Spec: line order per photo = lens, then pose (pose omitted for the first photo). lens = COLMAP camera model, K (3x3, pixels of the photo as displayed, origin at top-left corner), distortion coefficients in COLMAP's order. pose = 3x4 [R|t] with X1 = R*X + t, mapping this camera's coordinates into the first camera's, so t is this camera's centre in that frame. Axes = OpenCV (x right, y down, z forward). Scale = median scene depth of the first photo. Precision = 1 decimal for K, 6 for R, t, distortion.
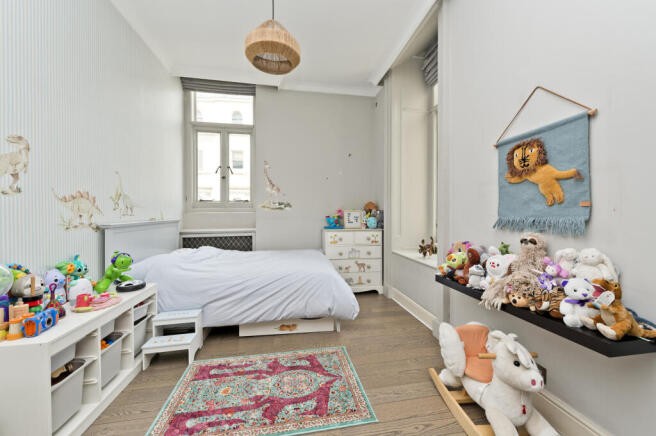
lens RADIAL K [[263.9, 0, 325.4], [0, 263.9, 197.0], [0, 0, 1]] dist [-0.000412, -0.000014]
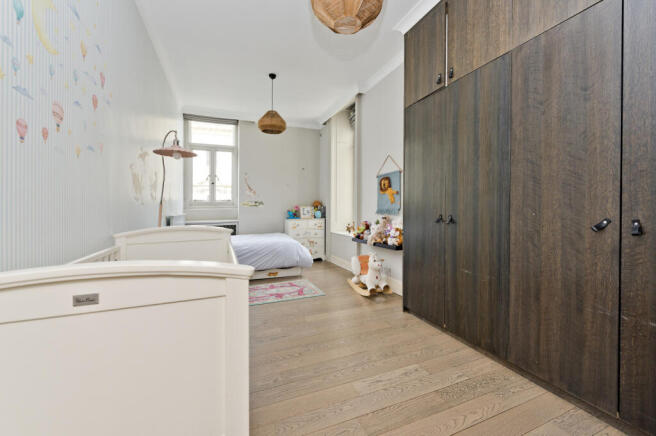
lens RADIAL K [[263.9, 0, 325.4], [0, 263.9, 197.0], [0, 0, 1]] dist [-0.000412, -0.000014]
pose [[0.974140, -0.001401, 0.225940, -0.138996], [-0.002071, 0.999883, 0.015128, -0.028555], [-0.225935, -0.015205, 0.974024, -0.540757]]
